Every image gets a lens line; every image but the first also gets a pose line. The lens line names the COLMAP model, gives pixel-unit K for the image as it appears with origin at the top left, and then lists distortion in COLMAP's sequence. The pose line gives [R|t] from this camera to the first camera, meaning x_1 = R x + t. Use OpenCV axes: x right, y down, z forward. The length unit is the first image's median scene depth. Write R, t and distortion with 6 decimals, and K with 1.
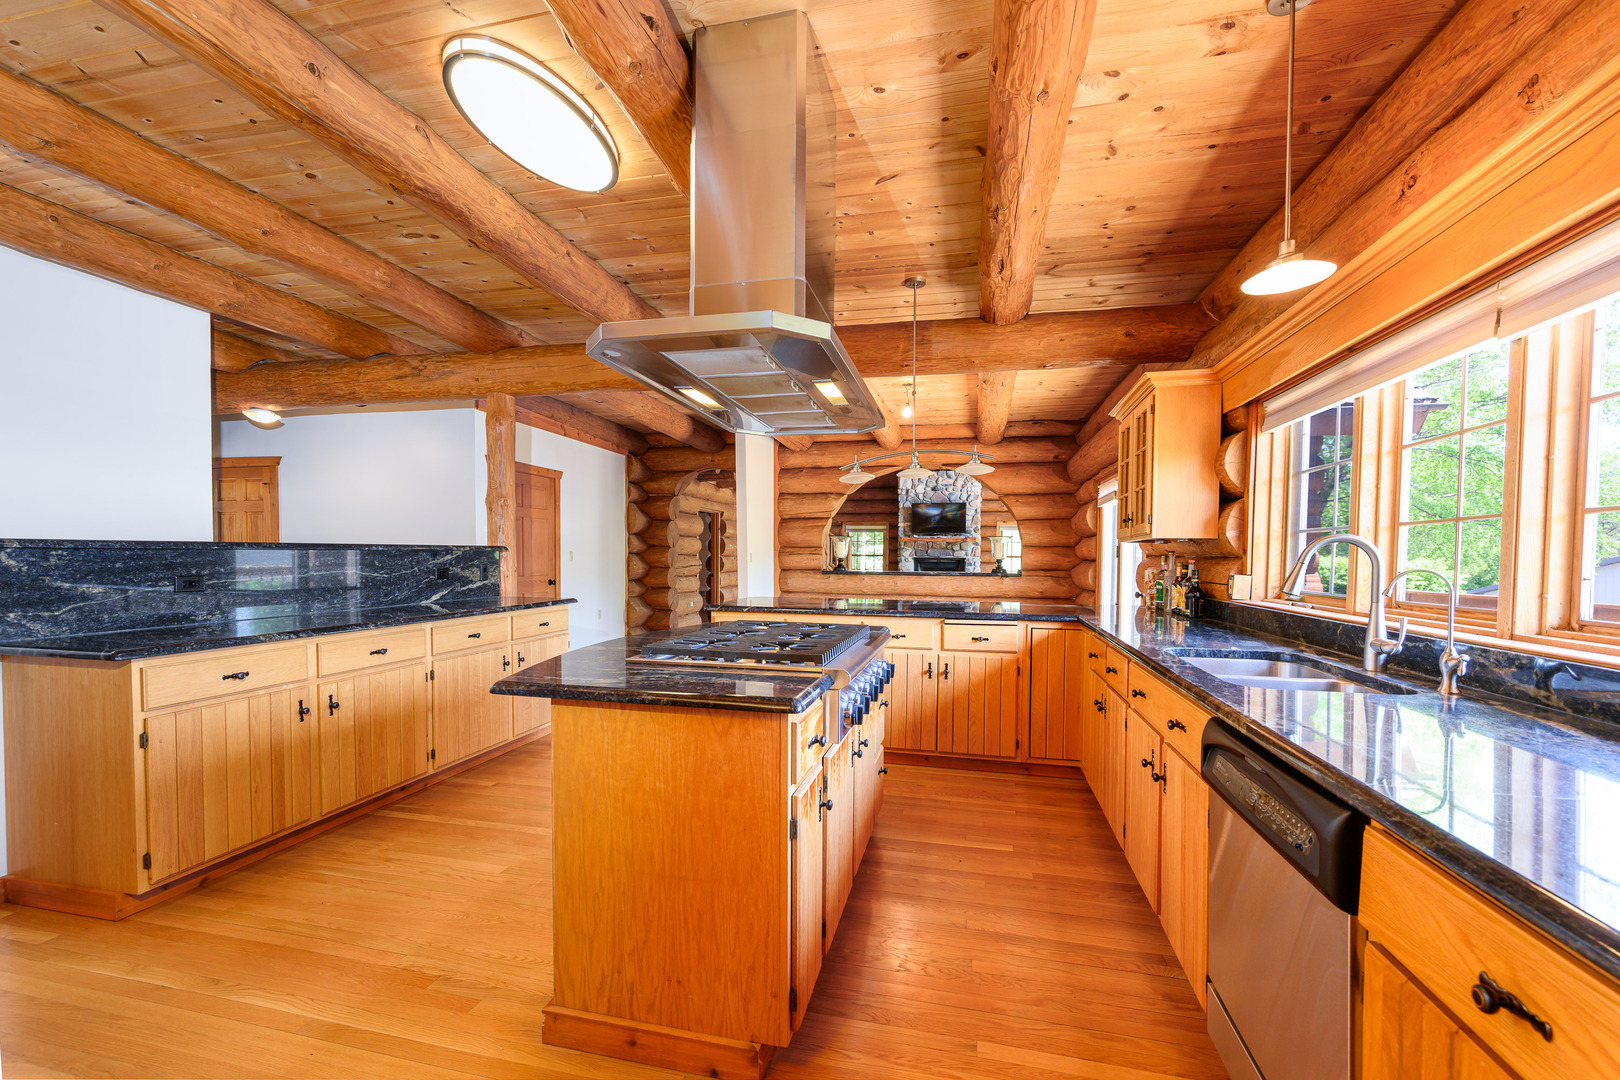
lens RADIAL K [[661.7, 0, 808.8], [0, 661.7, 571.3], [0, 0, 1]] dist [-0.000035, -0.000023]
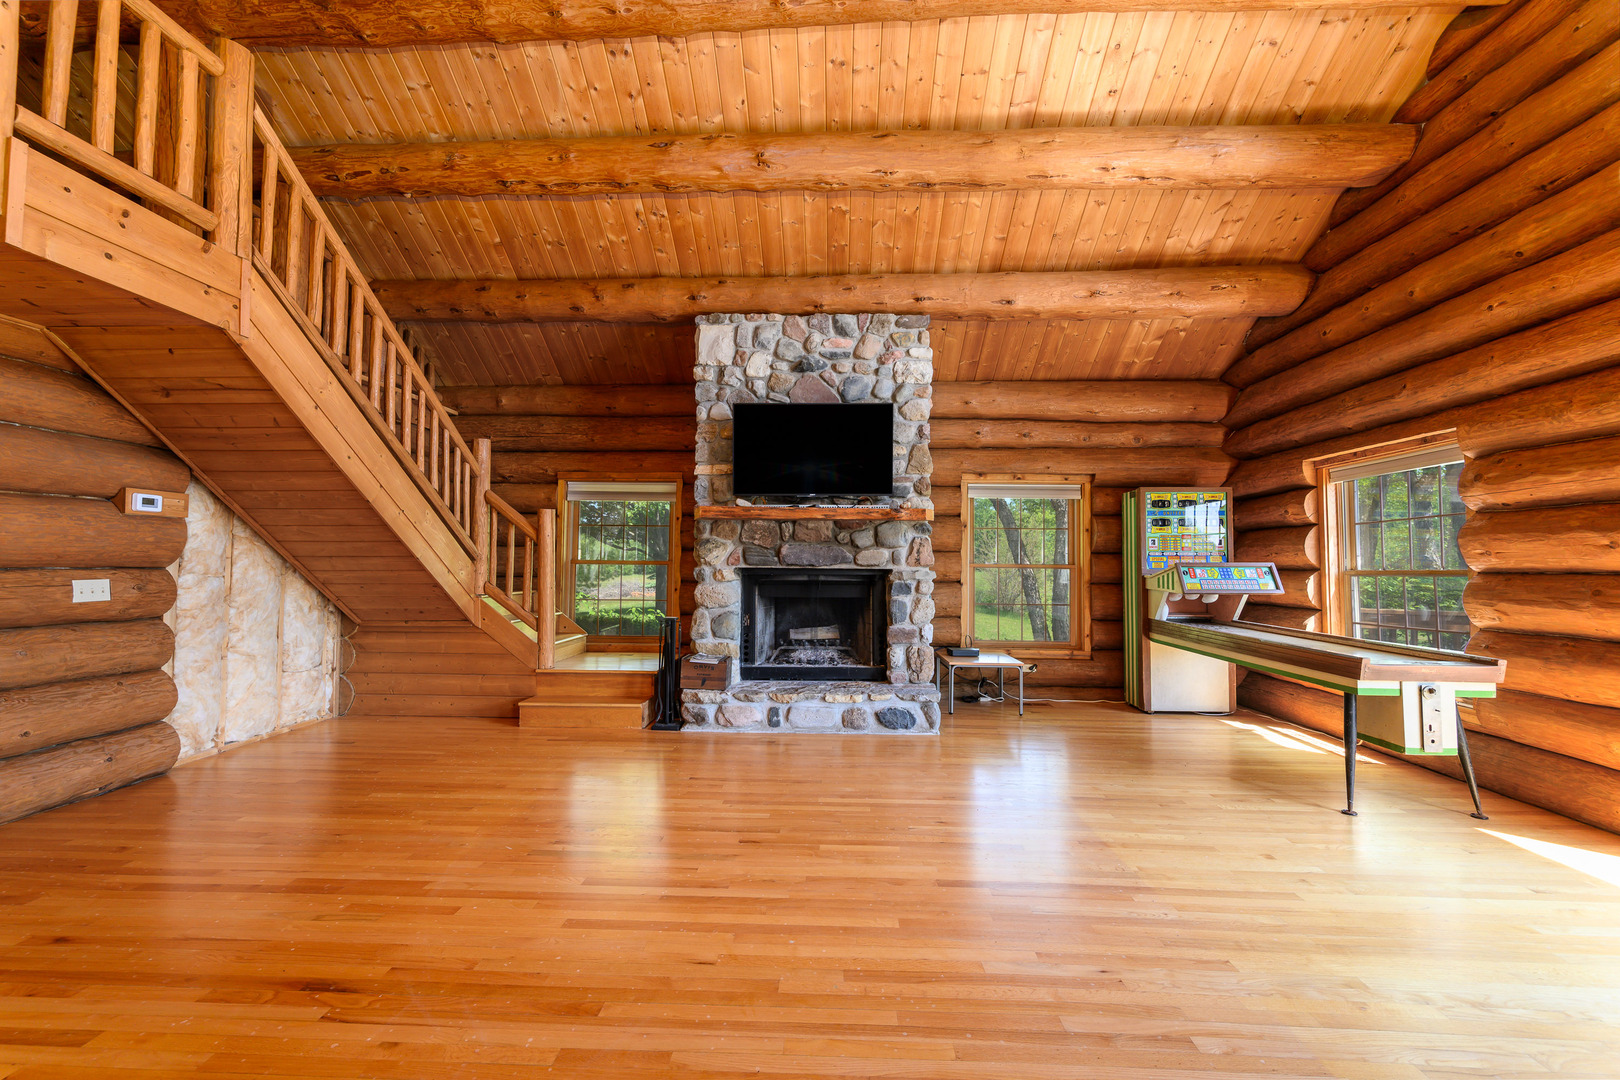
lens RADIAL K [[636.6, 0, 810.0], [0, 636.6, 540.0], [0, 0, 1]] dist [0.000466, 0.000054]
pose [[0.982392, 0.005443, 0.186751, 0.122667], [0.005500, 0.998300, -0.058028, -0.015057], [-0.186749, 0.058034, 0.980692, 0.623391]]
